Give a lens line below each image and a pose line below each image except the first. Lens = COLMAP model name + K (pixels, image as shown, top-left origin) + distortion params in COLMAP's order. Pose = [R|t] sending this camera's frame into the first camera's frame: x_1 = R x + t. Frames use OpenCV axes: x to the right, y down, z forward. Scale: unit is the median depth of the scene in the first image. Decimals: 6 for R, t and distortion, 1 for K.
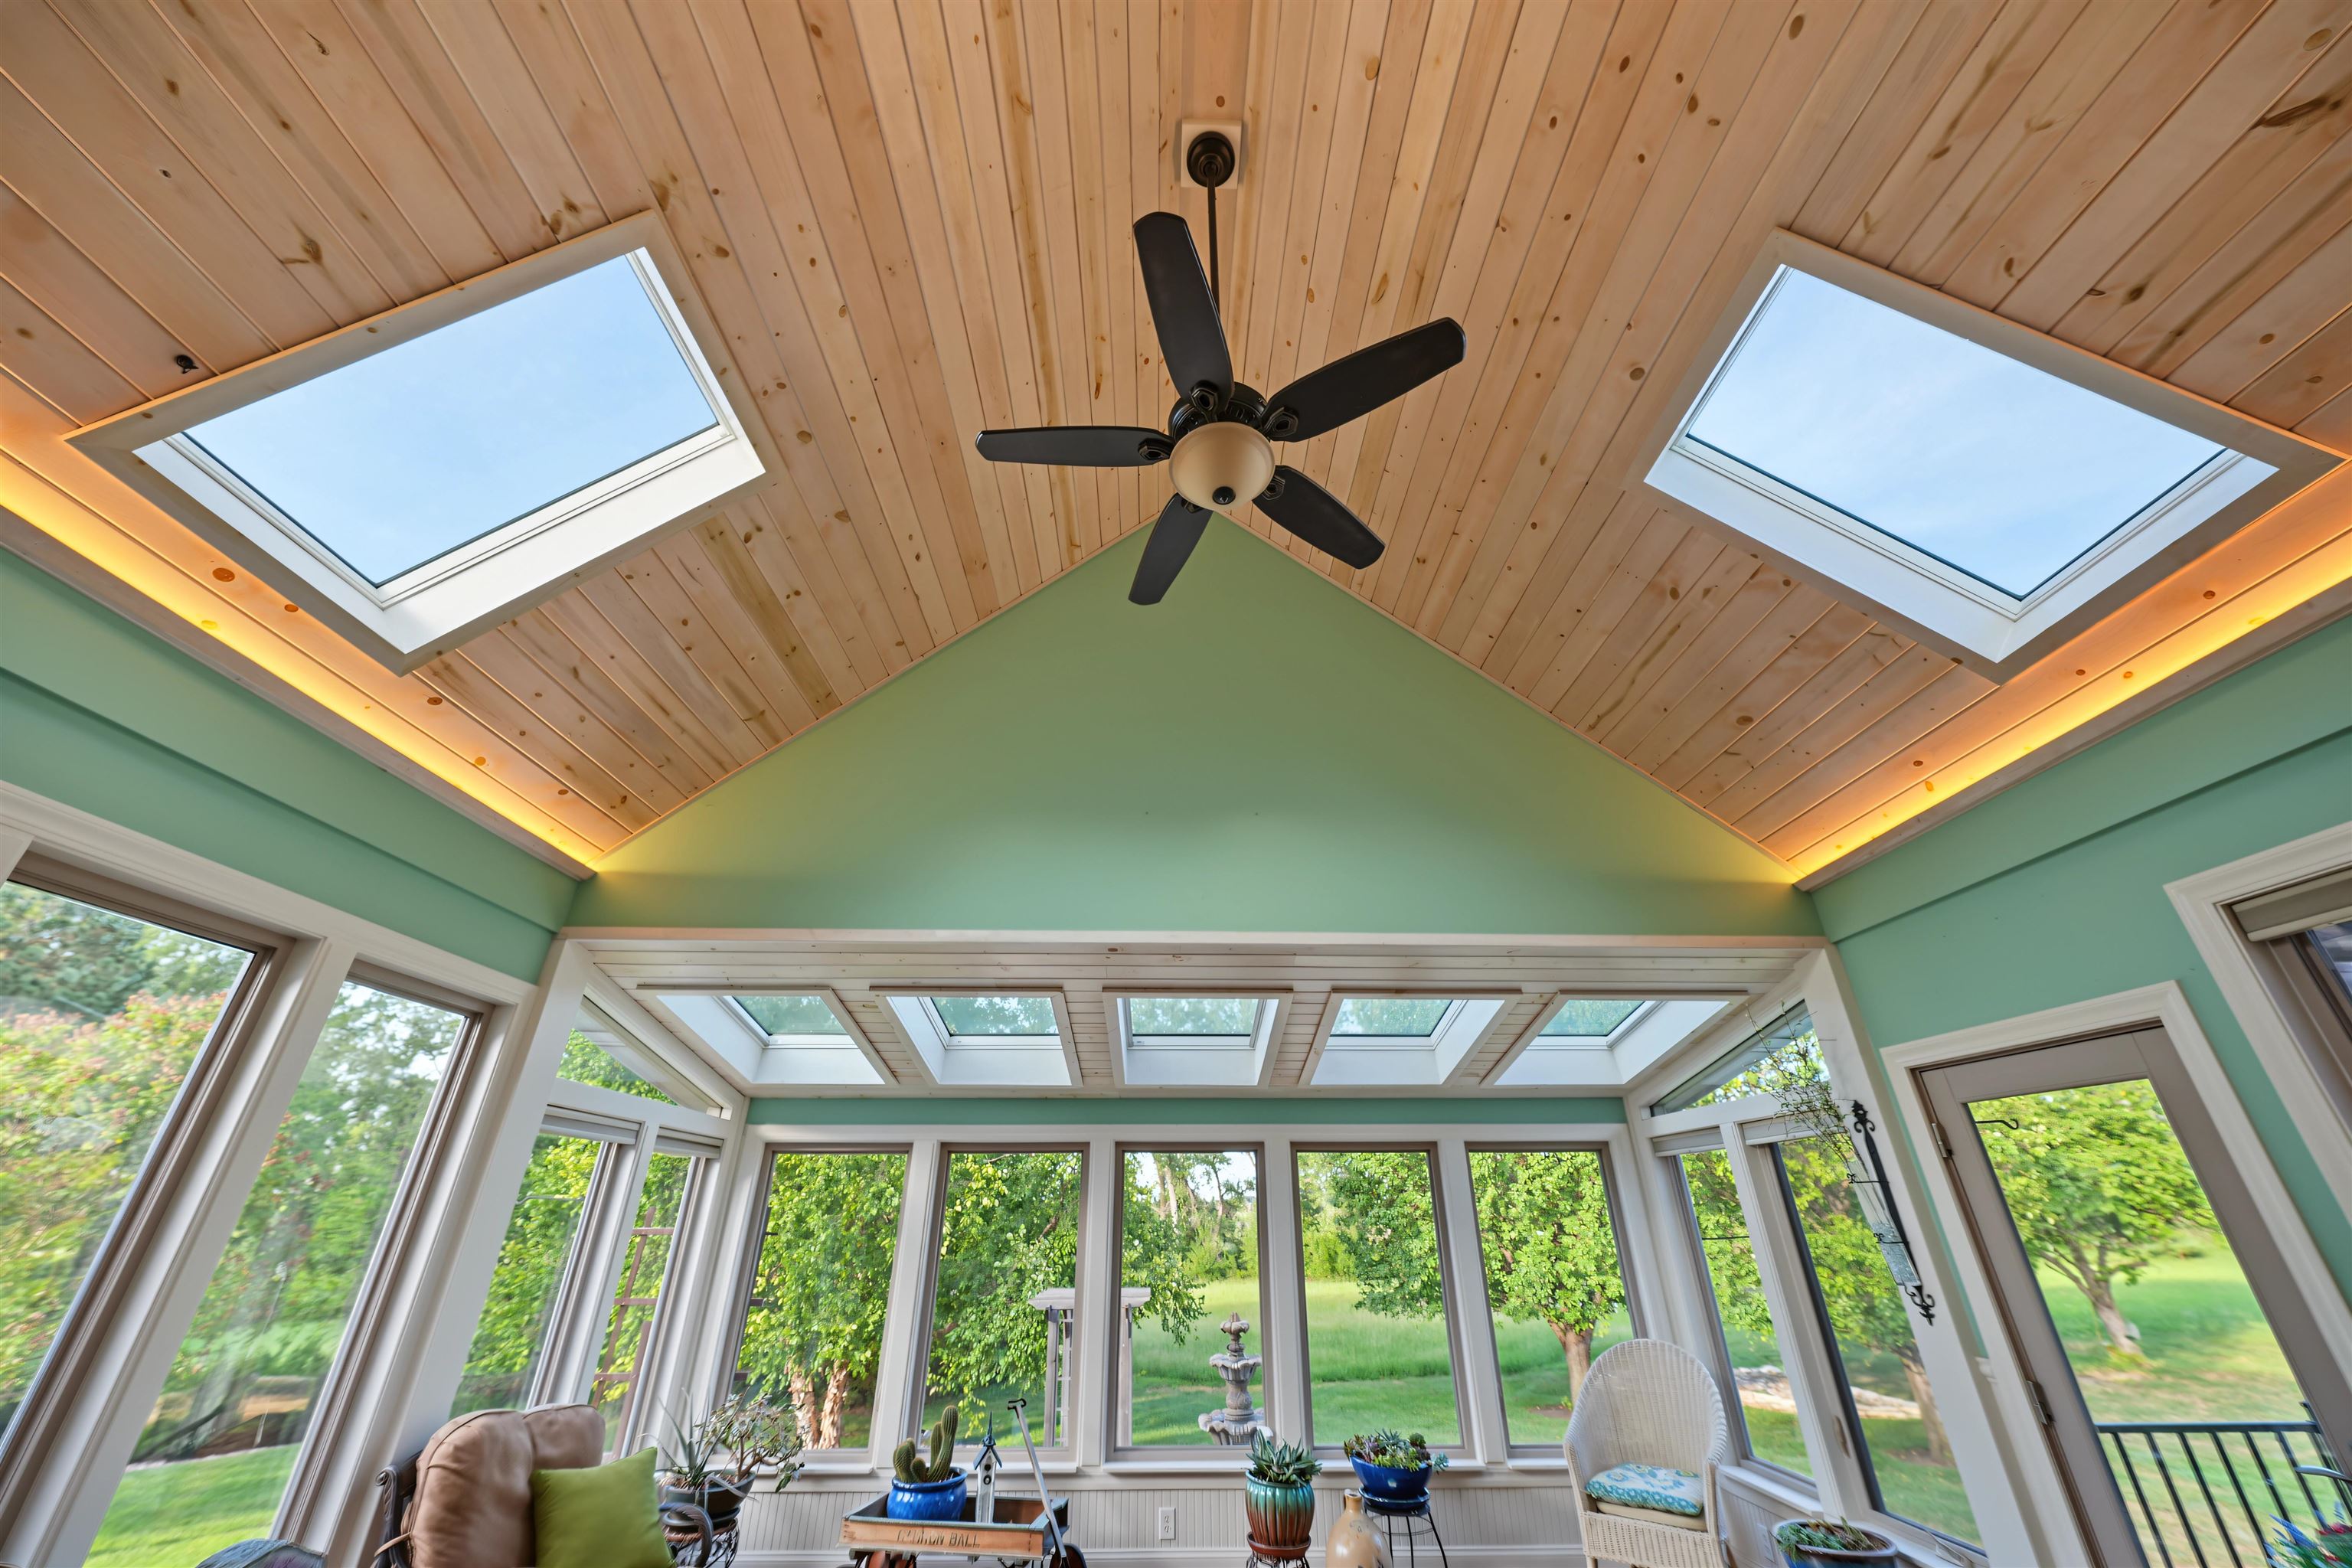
lens RADIAL K [[873.4, 0, 1187.3], [0, 873.4, 771.5], [0, 0, 1]] dist [-0.000981, -0.000261]
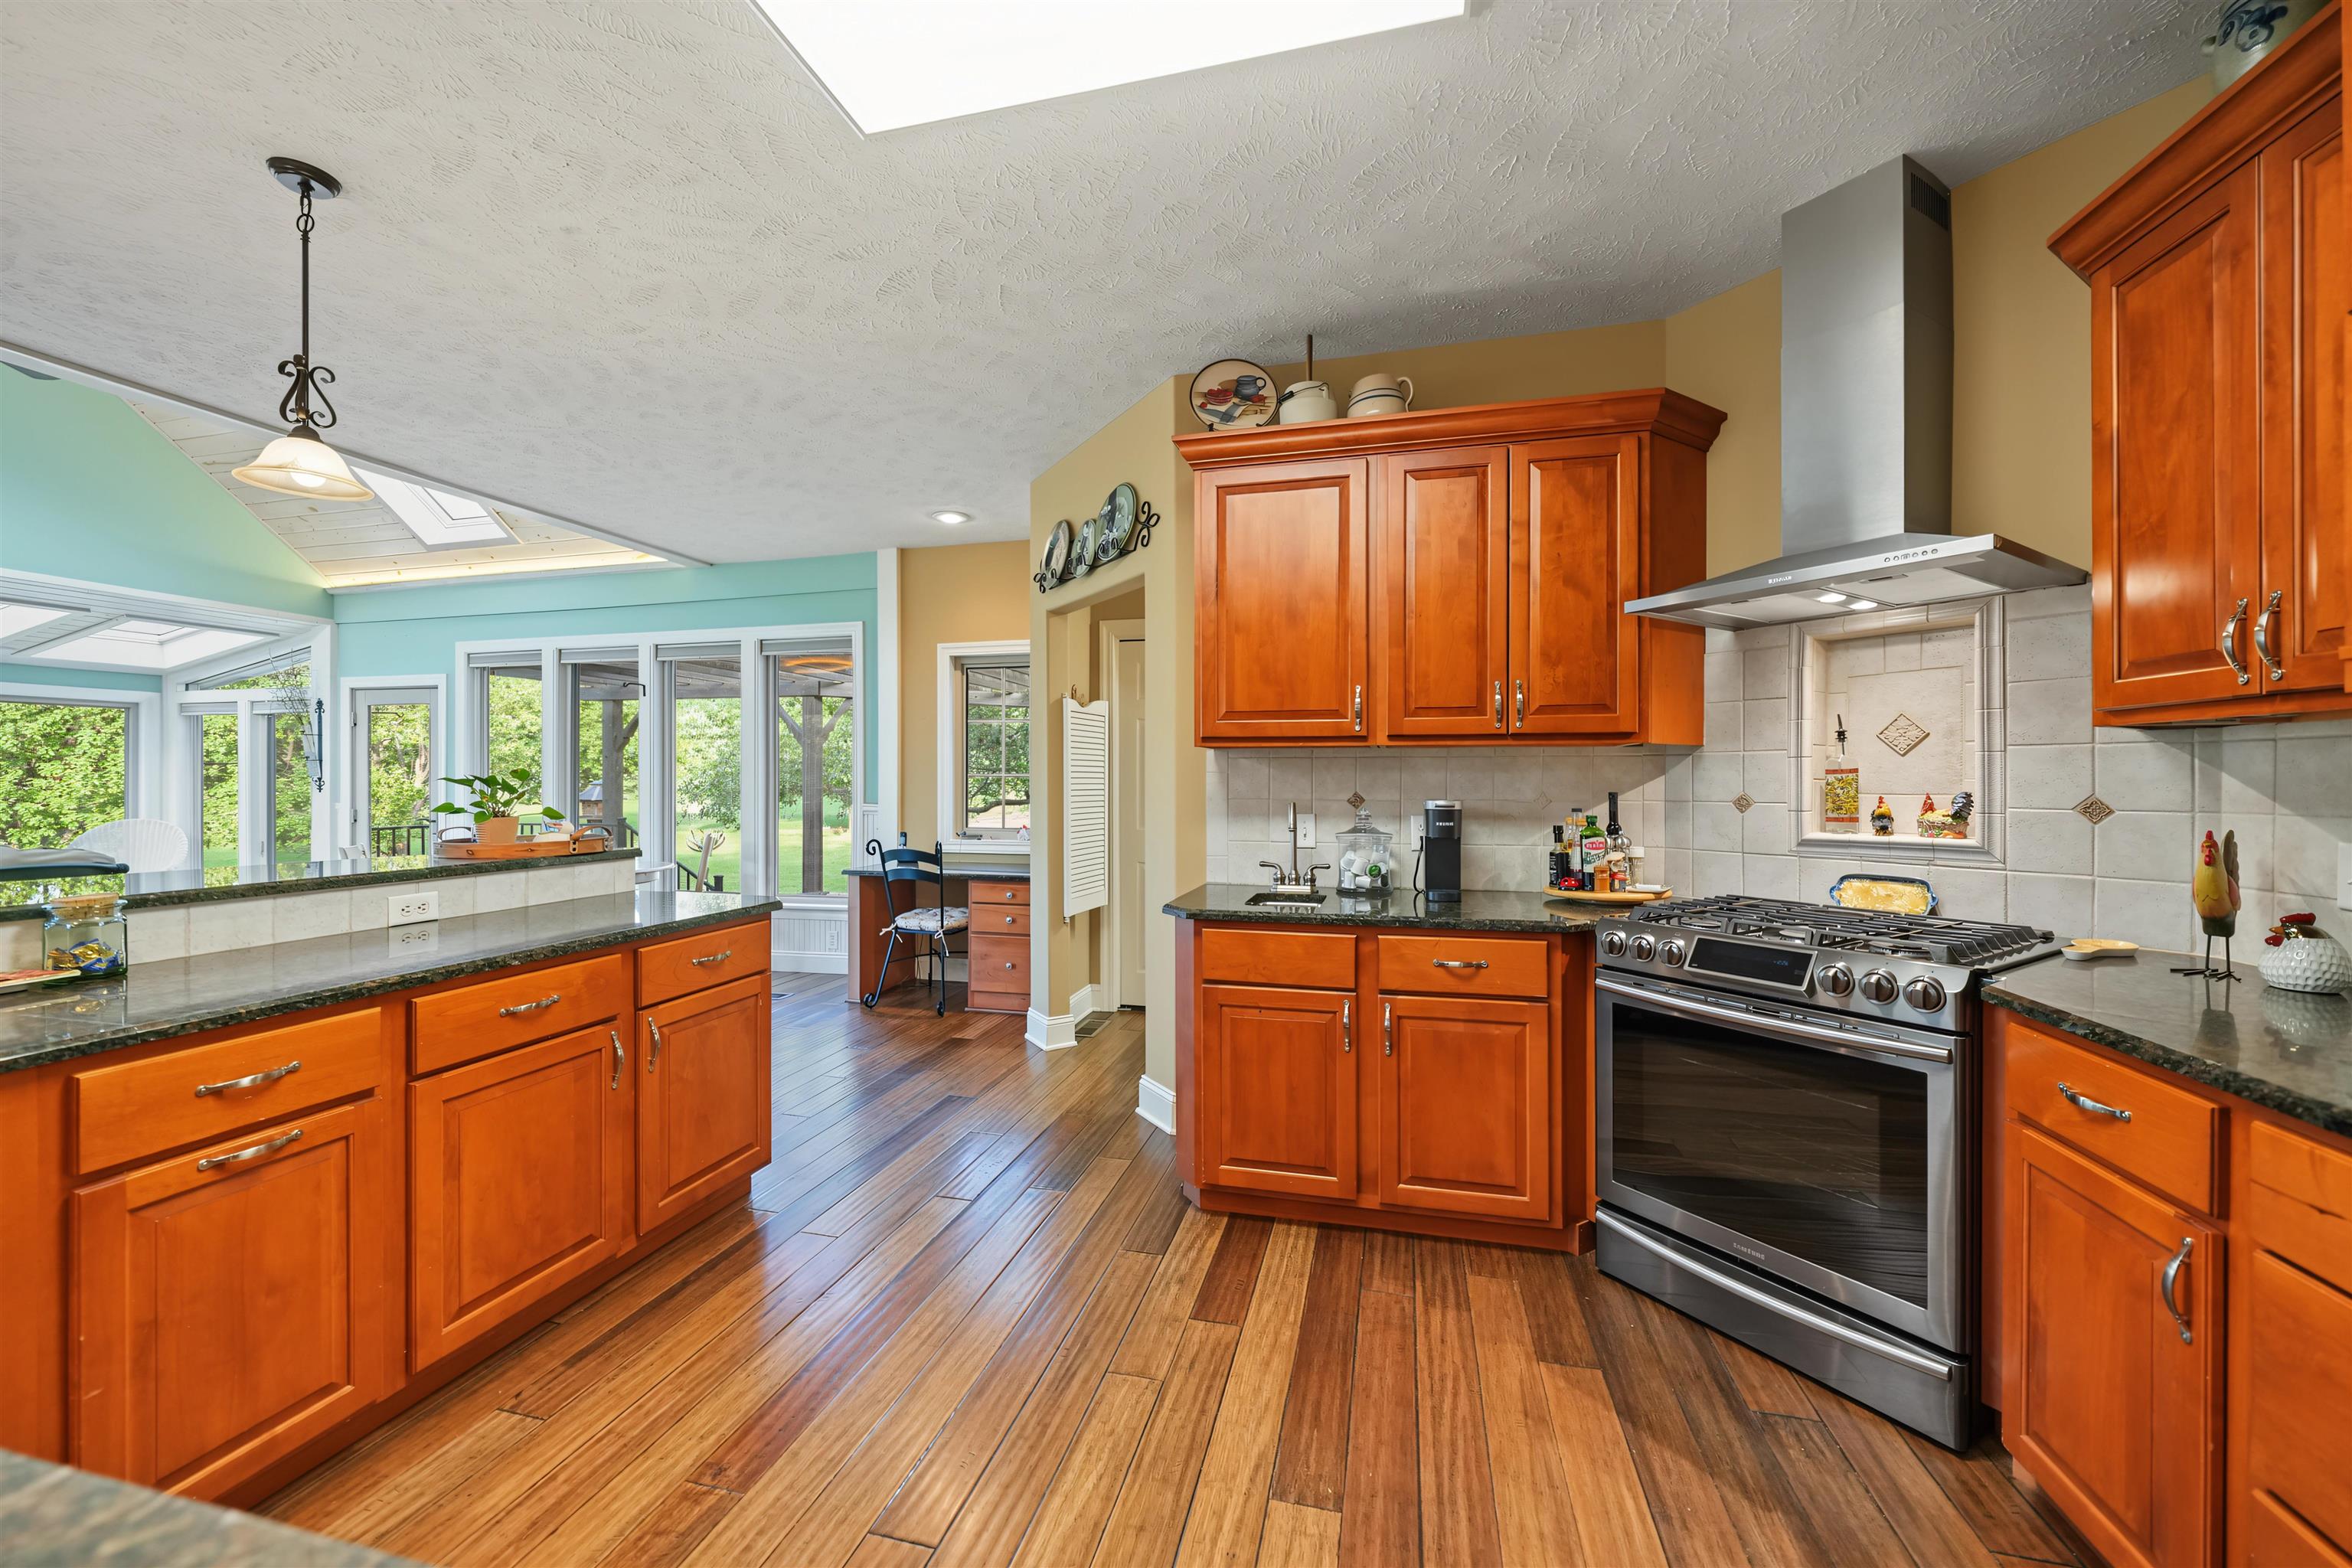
lens RADIAL K [[873.4, 0, 1172.9], [0, 873.4, 781.2], [0, 0, 1]] dist [-0.000981, -0.000261]
pose [[0.271368, 0.003728, 0.962468, -0.555239], [-0.443101, 0.888201, 0.121492, -0.496572], [-0.854413, -0.459440, 0.242682, -1.095578]]
